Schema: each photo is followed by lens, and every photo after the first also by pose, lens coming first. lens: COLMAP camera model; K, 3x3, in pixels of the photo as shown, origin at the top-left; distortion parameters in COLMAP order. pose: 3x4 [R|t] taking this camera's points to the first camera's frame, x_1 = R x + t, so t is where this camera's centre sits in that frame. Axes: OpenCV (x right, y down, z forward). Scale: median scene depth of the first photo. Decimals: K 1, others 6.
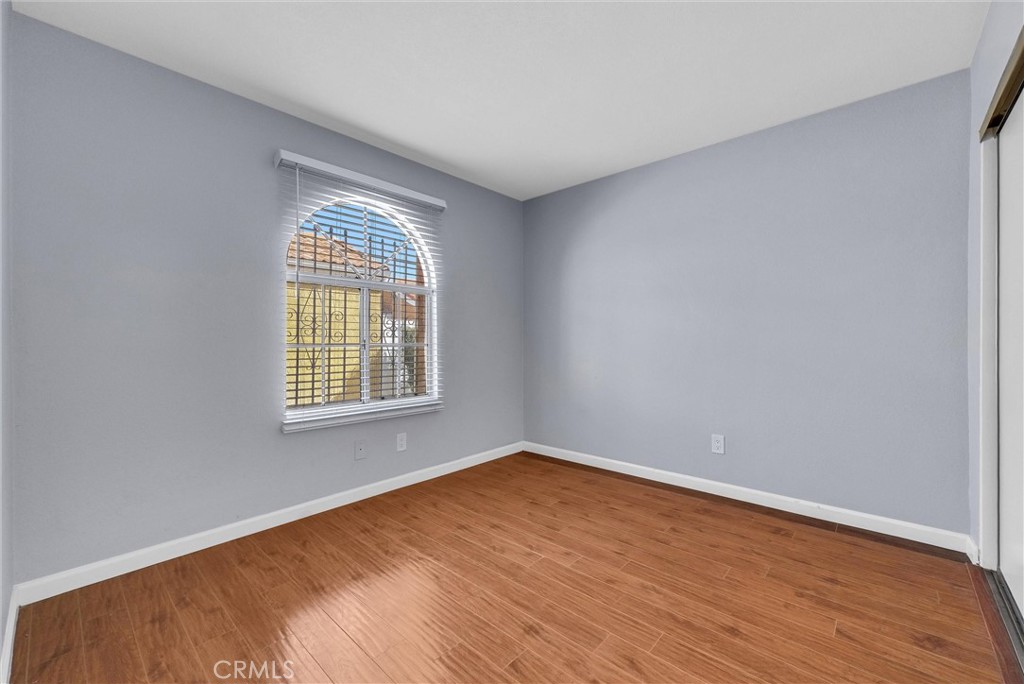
lens RADIAL K [[421.2, 0, 512.1], [0, 421.2, 340.8], [0, 0, 1]] dist [0.002499, 0.000430]
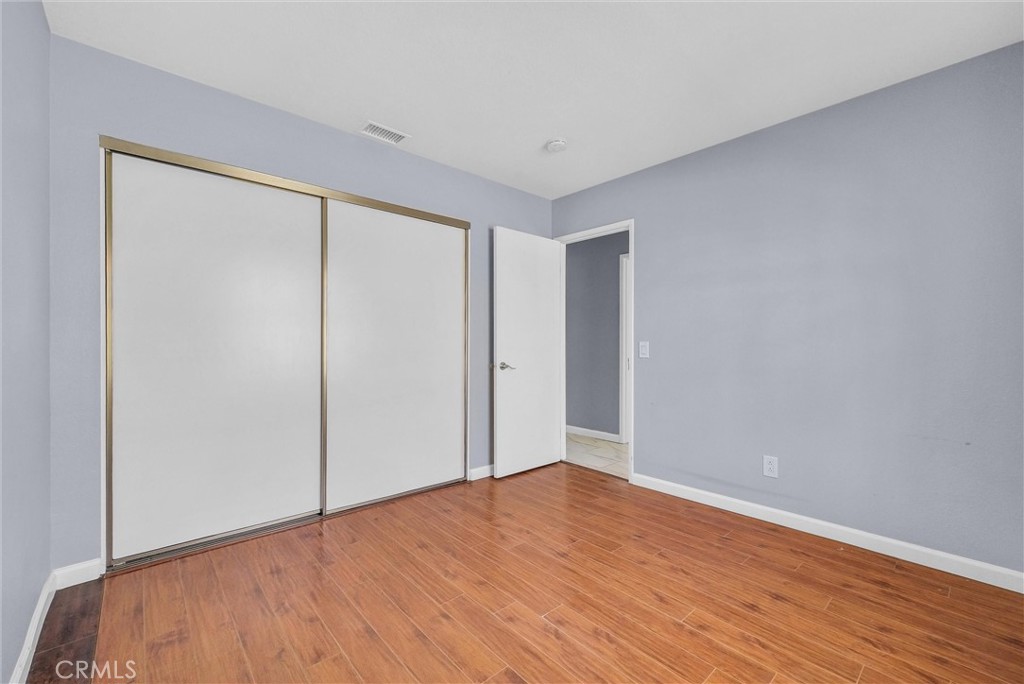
lens RADIAL K [[421.2, 0, 513.8], [0, 421.2, 342.3], [0, 0, 1]] dist [0.002499, 0.000430]
pose [[-0.994556, 0.001150, 0.104195, 0.046664], [0.001106, 0.999999, -0.000480, -0.007767], [-0.104195, -0.000363, -0.994557, 1.883142]]
